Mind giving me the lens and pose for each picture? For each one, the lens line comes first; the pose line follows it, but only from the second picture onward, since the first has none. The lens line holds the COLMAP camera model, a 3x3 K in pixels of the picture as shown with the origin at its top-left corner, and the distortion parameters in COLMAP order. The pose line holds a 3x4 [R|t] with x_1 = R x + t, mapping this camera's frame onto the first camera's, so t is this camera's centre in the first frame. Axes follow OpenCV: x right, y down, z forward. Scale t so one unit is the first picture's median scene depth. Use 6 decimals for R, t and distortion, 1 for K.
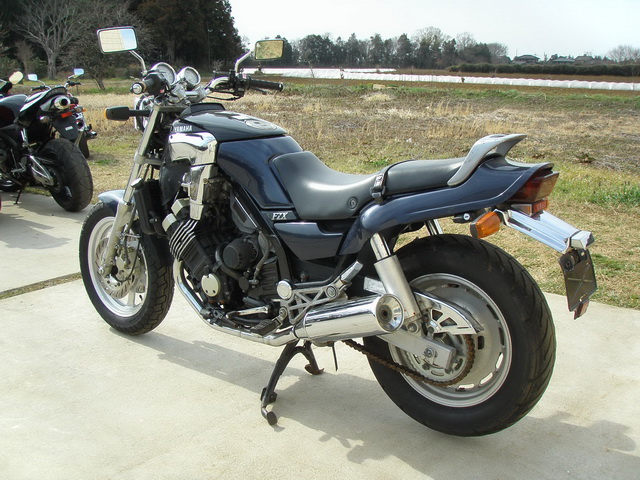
lens RADIAL K [[706.5, 0, 319.3], [0, 706.5, 237.2], [0, 0, 1]] dist [-0.142205, 0.000000]
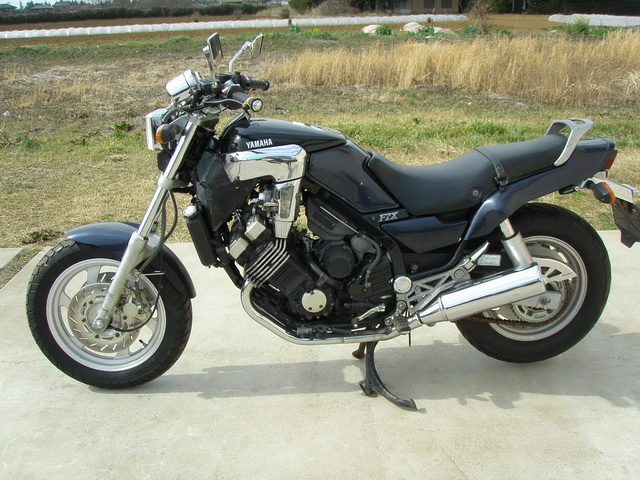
lens RADIAL K [[706.5, 0, 322.1], [0, 706.5, 243.3], [0, 0, 1]] dist [-0.142205, 0.000000]
pose [[0.759917, -0.219064, 0.611994, -0.759880], [0.166946, 0.975694, 0.141953, -0.152745], [-0.628216, -0.005703, 0.778018, 0.252587]]
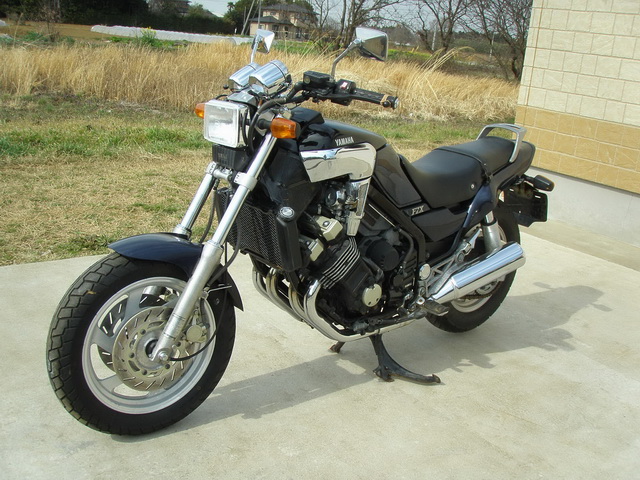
lens RADIAL K [[706.5, 0, 319.1], [0, 706.5, 237.7], [0, 0, 1]] dist [-0.142205, 0.000000]
pose [[0.225392, -0.243160, 0.943436, -1.149816], [0.130276, 0.967179, 0.218156, -0.250789], [-0.965519, 0.073736, 0.249672, 0.860962]]
